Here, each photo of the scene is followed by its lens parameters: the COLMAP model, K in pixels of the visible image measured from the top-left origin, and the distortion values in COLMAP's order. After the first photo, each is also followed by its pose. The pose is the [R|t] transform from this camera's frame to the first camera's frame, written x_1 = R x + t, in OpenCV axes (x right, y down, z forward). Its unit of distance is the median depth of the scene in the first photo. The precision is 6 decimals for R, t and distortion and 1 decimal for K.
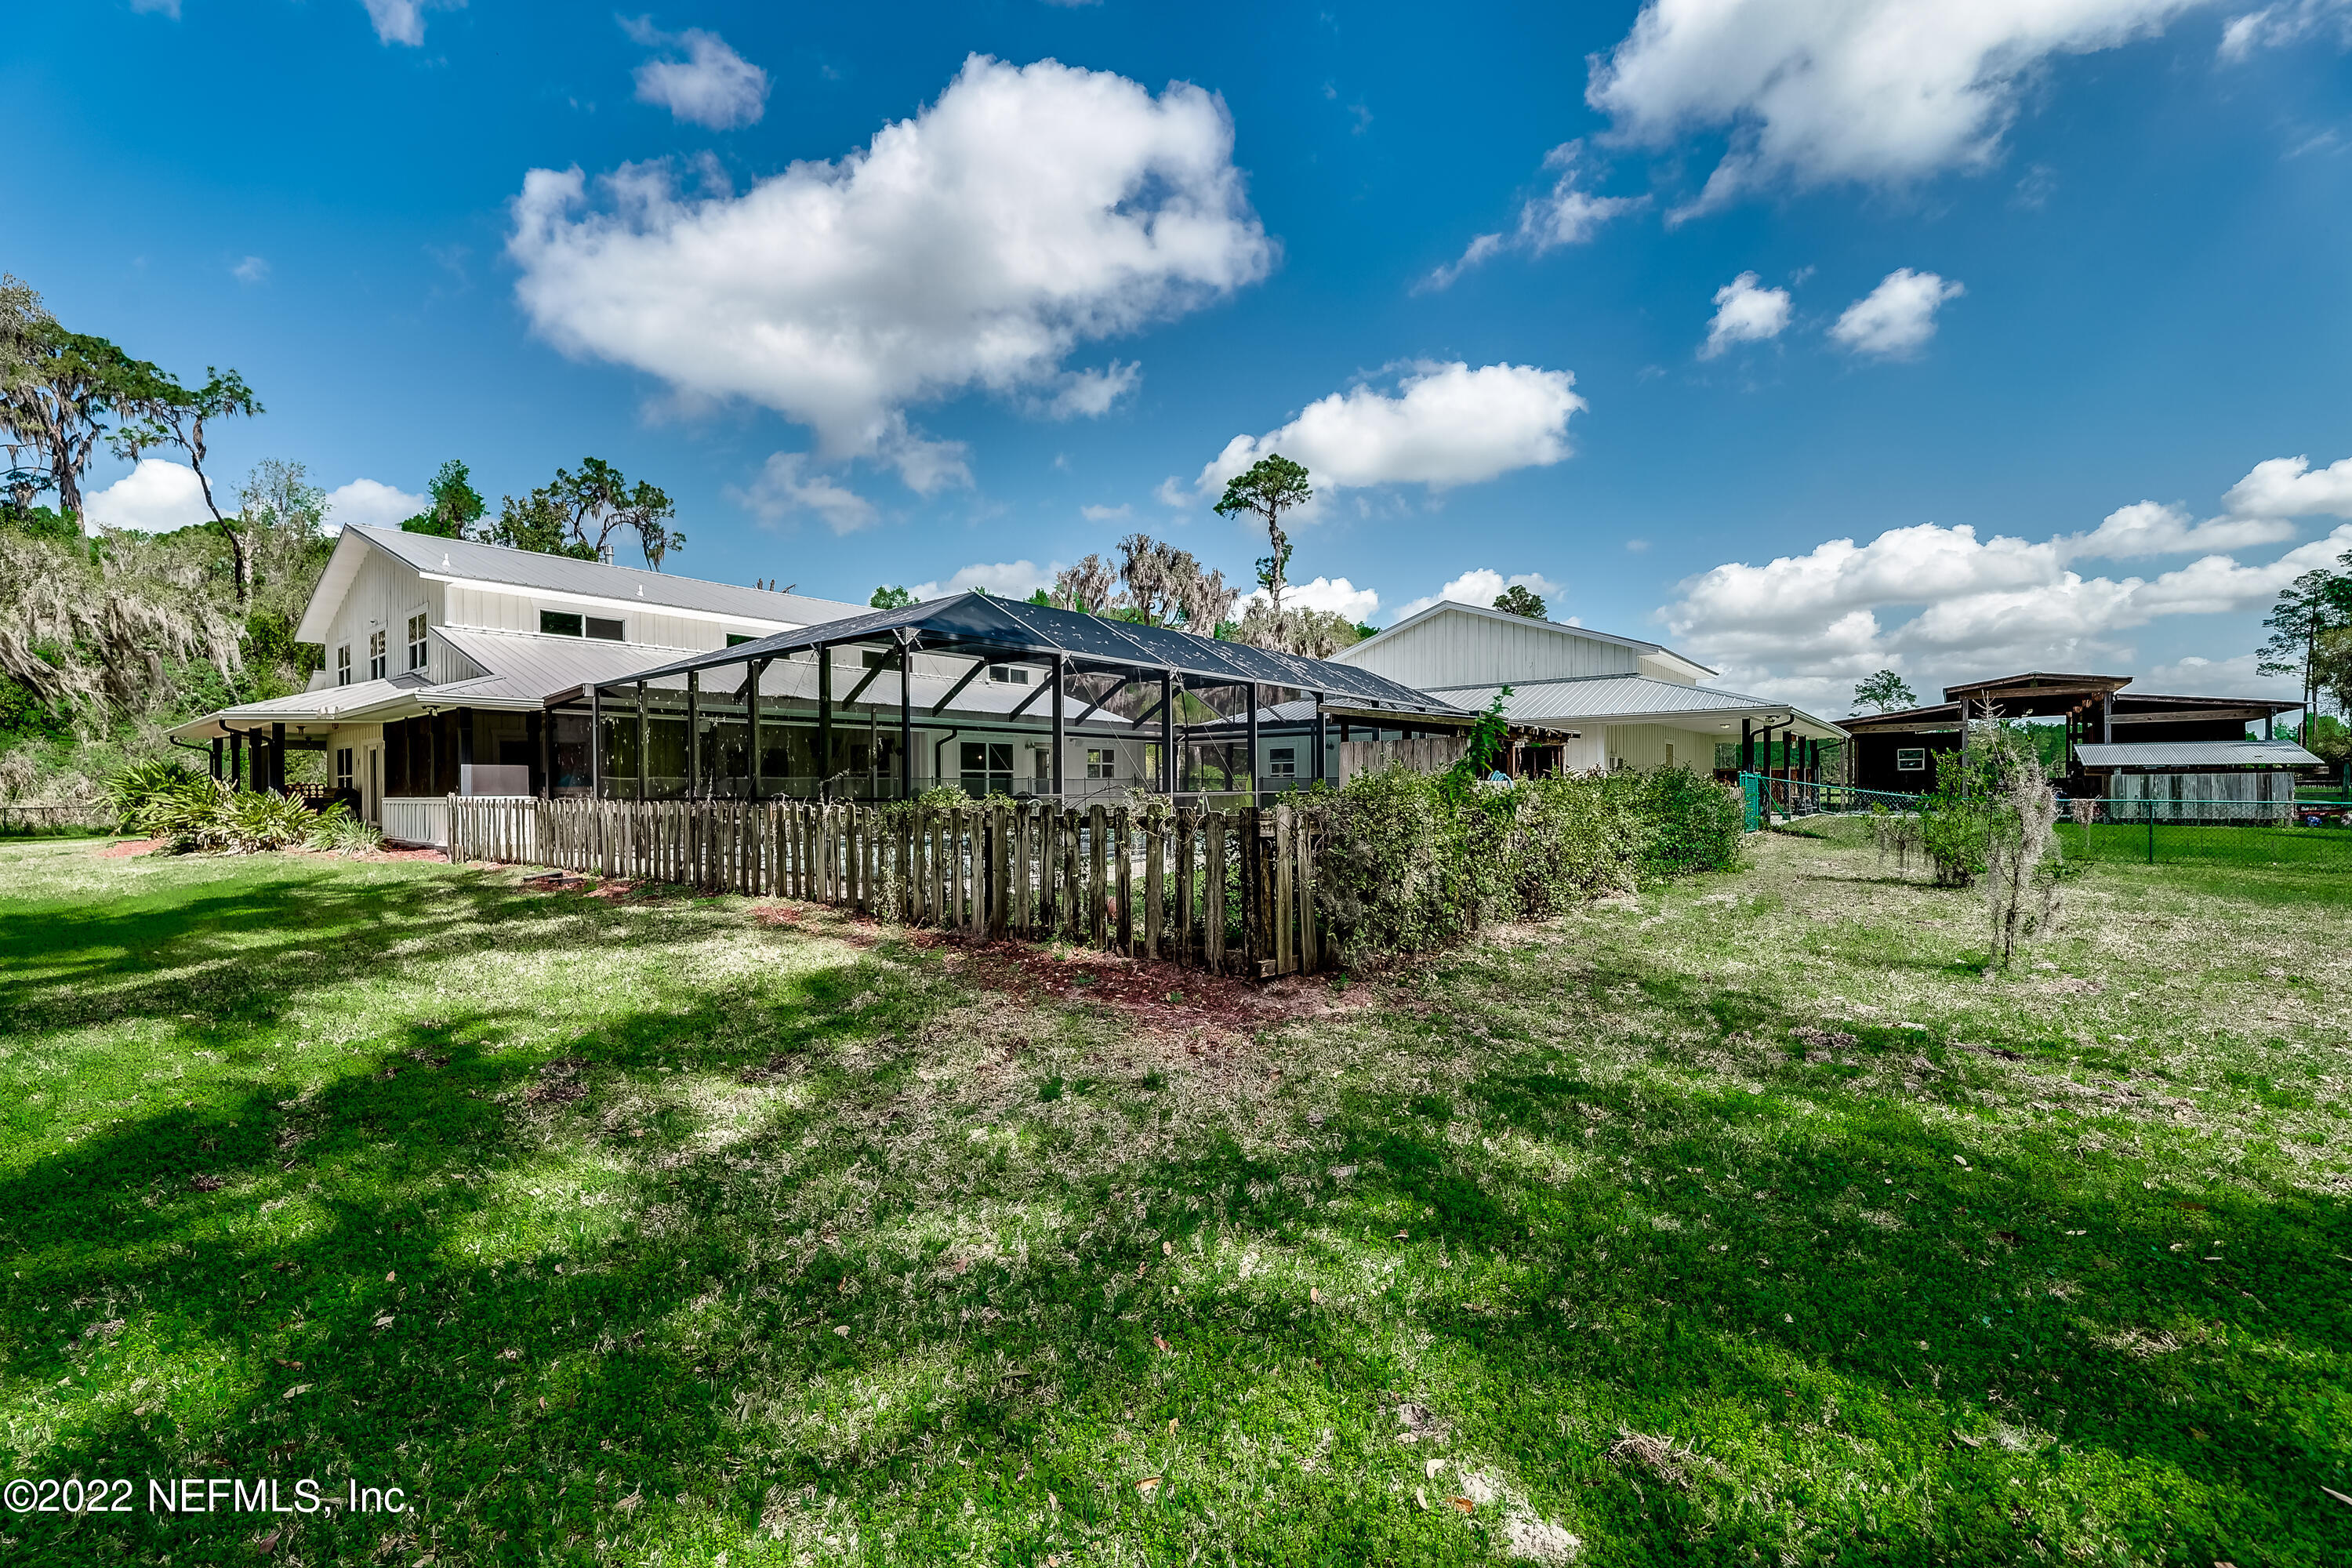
lens RADIAL K [[950.7, 0, 1176.0], [0, 950.7, 784.0], [0, 0, 1]] dist [0.000040, -0.000211]
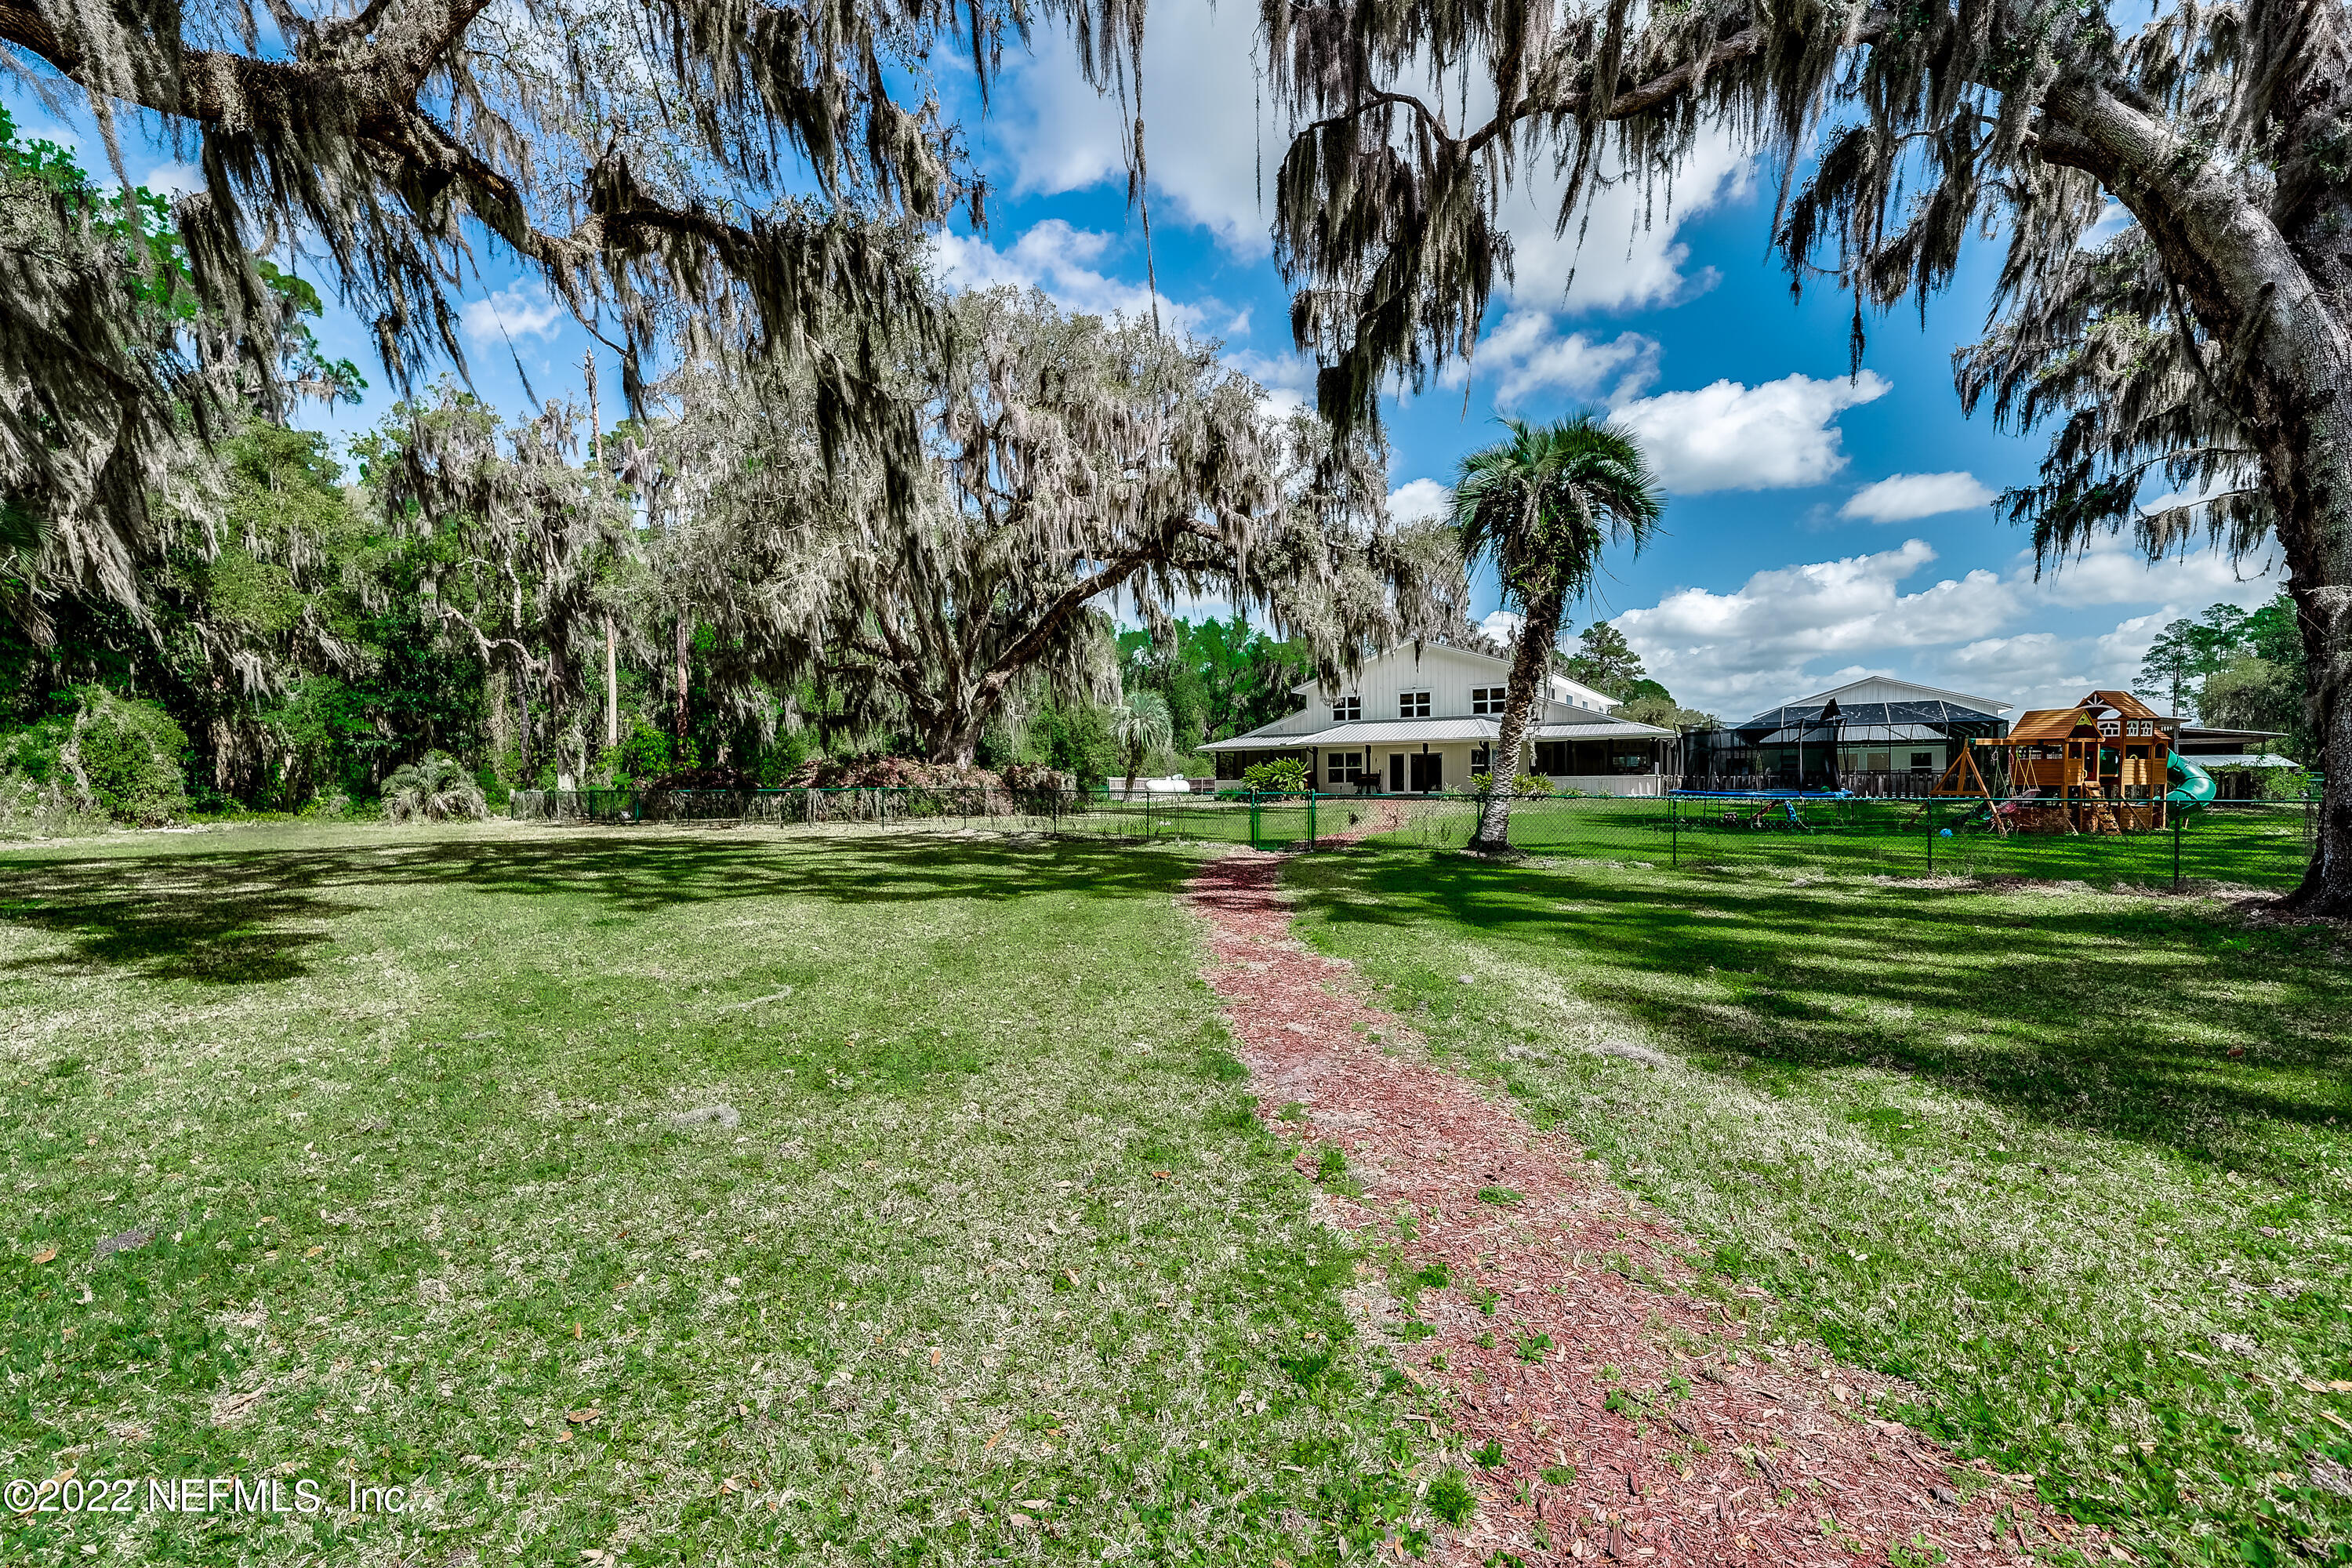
lens RADIAL K [[943.2, 0, 1168.9], [0, 943.2, 794.5], [0, 0, 1]] dist [0.001227, 0.000252]
pose [[0.996131, 0.003137, 0.087819, -0.653932], [-0.004127, 0.999930, 0.011091, 0.012275], [-0.087778, -0.011410, 0.996075, -0.377410]]
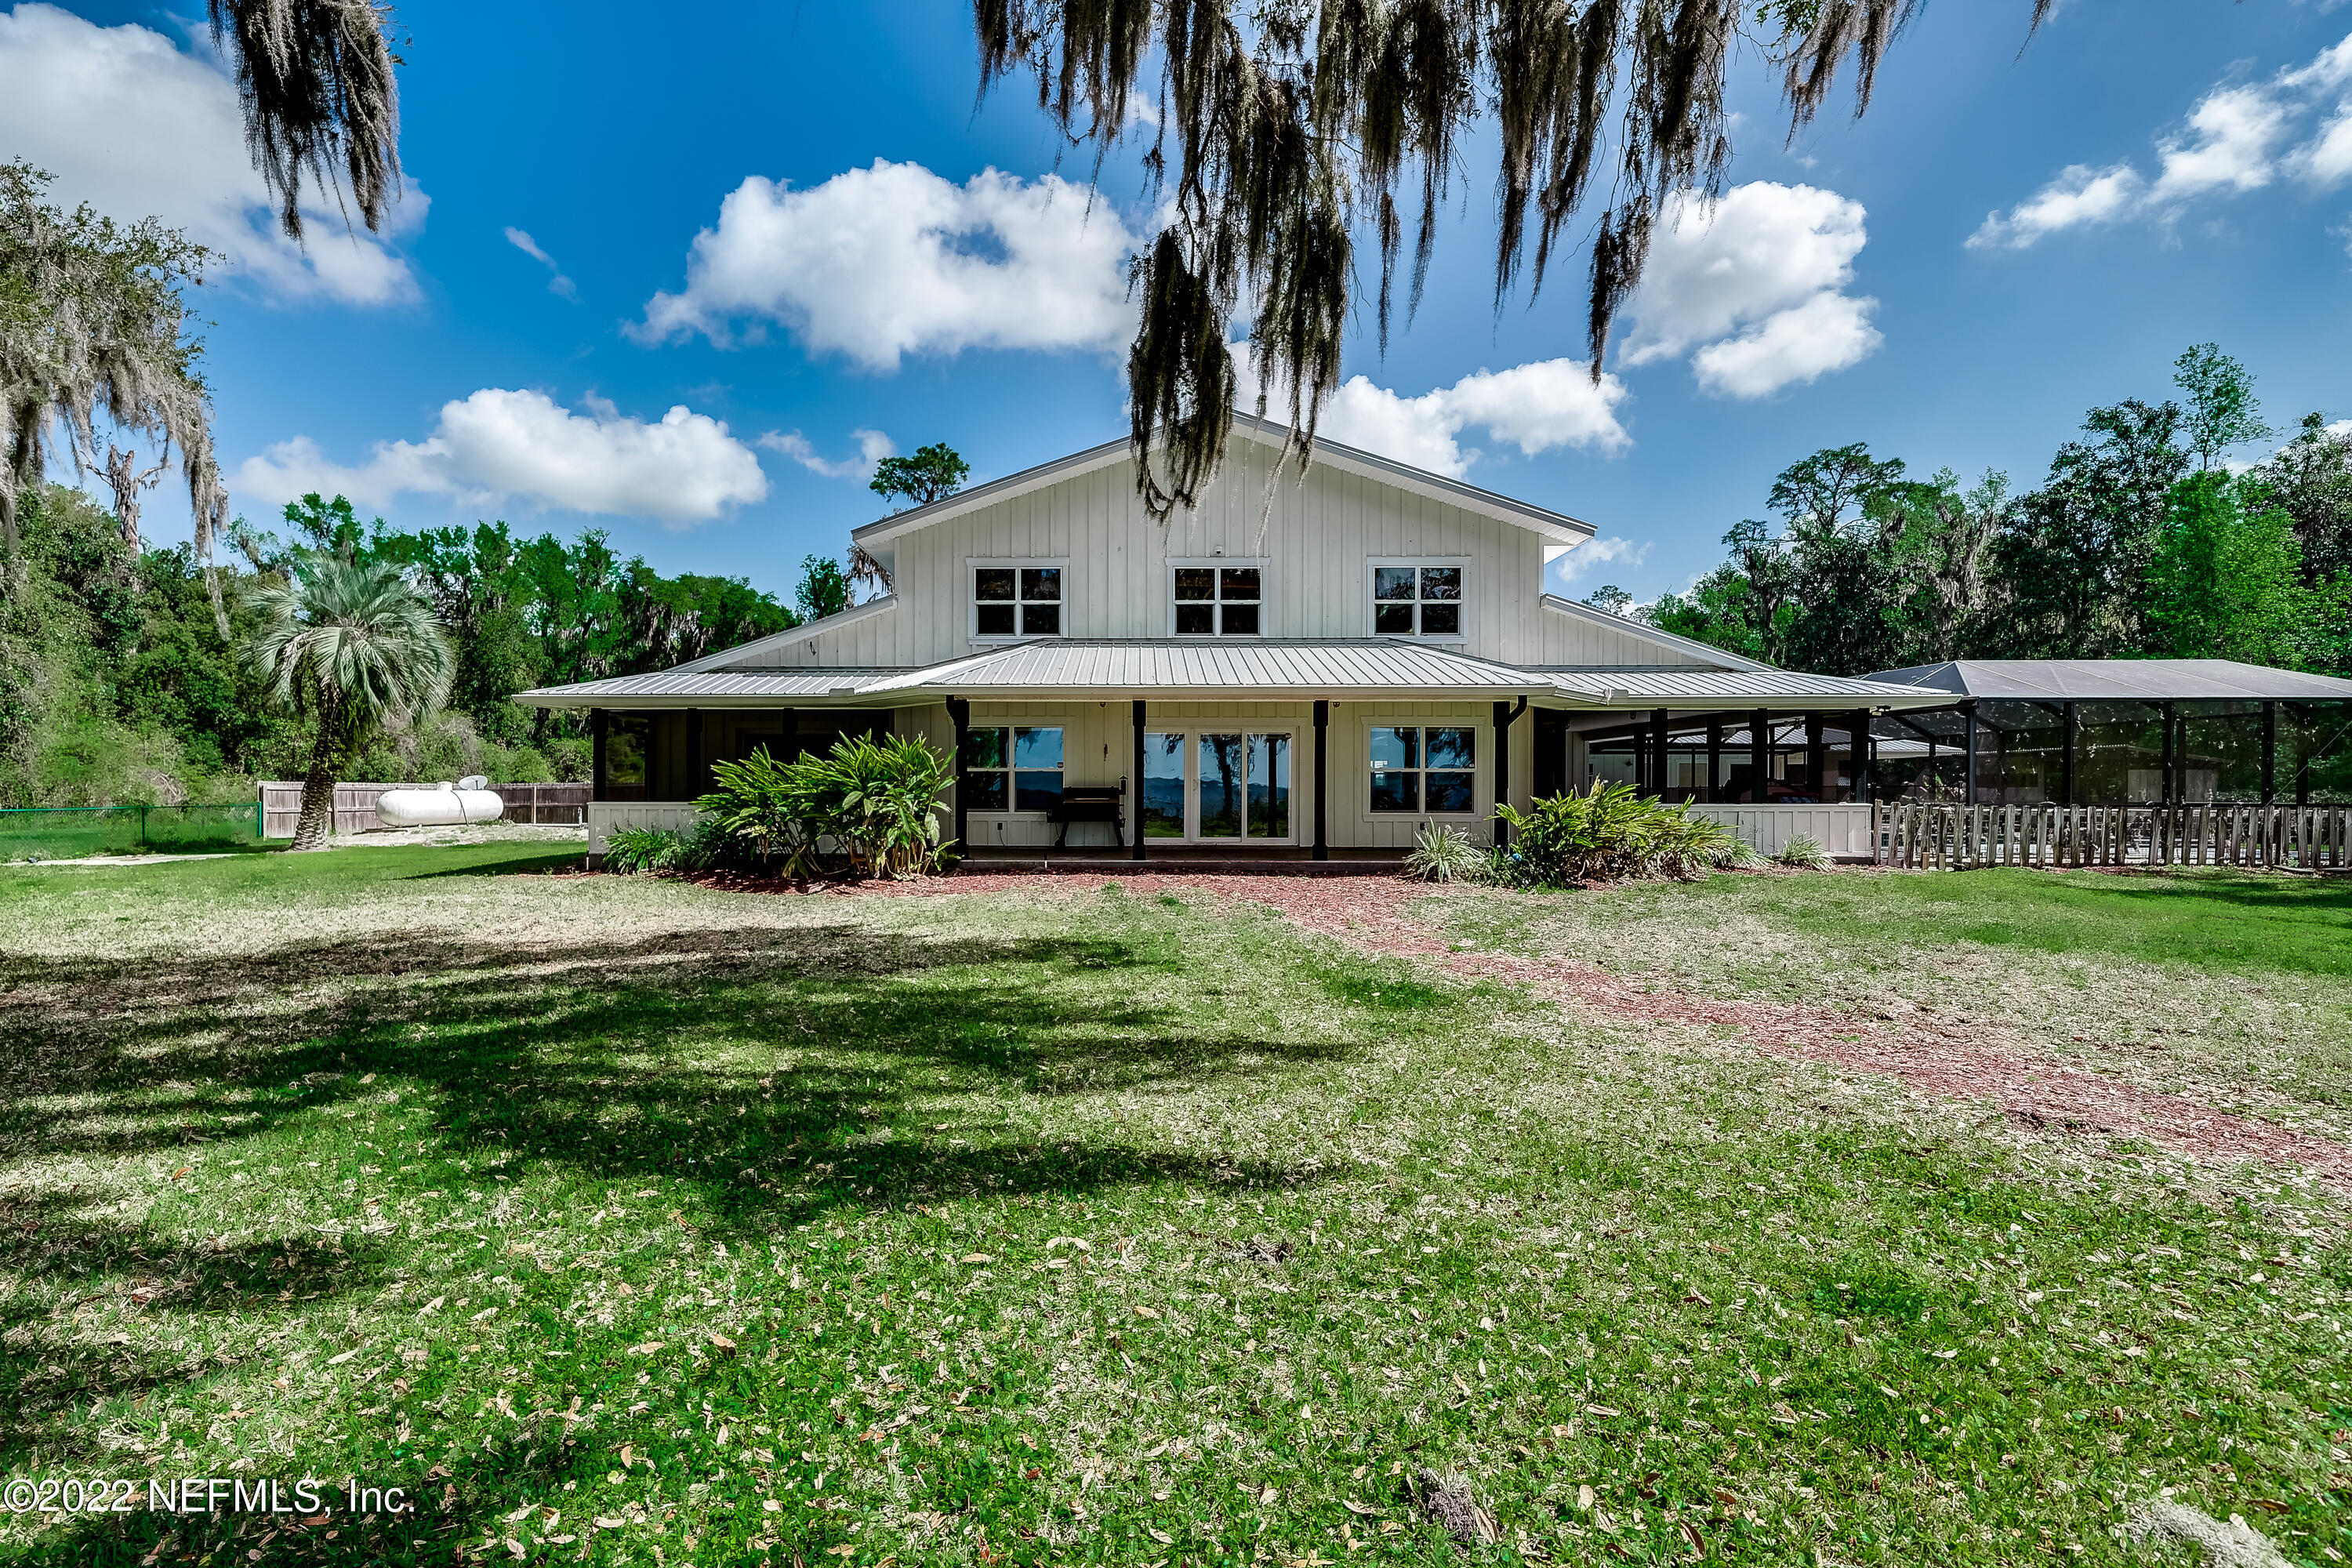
lens RADIAL K [[949.9, 0, 1099.4], [0, 949.9, 779.8], [0, 0, 1]] dist [-0.000080, -0.000018]
pose [[0.787135, 0.011585, 0.616672, -0.583344], [-0.009007, 0.999933, -0.007287, 0.001917], [-0.616715, 0.000181, 0.787186, 0.220949]]
